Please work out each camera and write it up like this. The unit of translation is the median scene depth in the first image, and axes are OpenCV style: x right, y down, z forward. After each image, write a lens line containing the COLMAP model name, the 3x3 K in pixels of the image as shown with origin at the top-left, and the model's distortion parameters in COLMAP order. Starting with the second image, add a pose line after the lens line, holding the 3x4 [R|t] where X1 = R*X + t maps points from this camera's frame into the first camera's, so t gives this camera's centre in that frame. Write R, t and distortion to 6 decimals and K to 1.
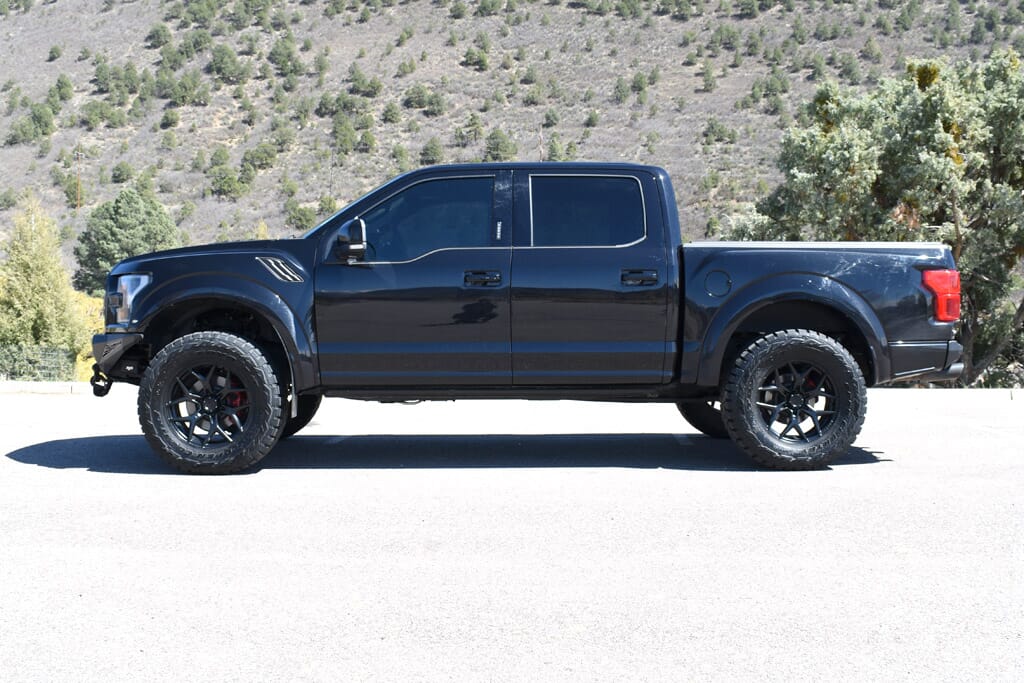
lens RADIAL K [[900.4, 0, 511.9], [0, 900.4, 341.9], [0, 0, 1]] dist [0.017176, 0.003503]
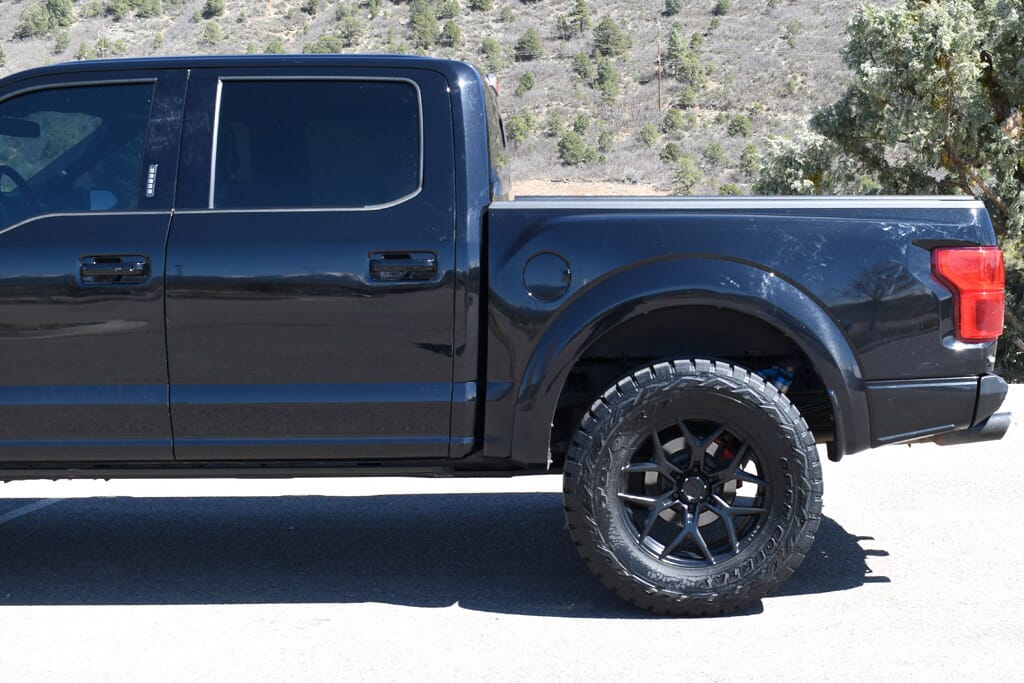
lens RADIAL K [[1149.4, 0, 512.1], [0, 1149.4, 339.7], [0, 0, 1]] dist [0.019921, 0.000000]
pose [[0.999343, -0.002896, -0.036128, 0.230747], [0.004395, 0.999131, 0.041459, -0.054942], [0.035976, -0.041591, 0.998487, 0.301617]]
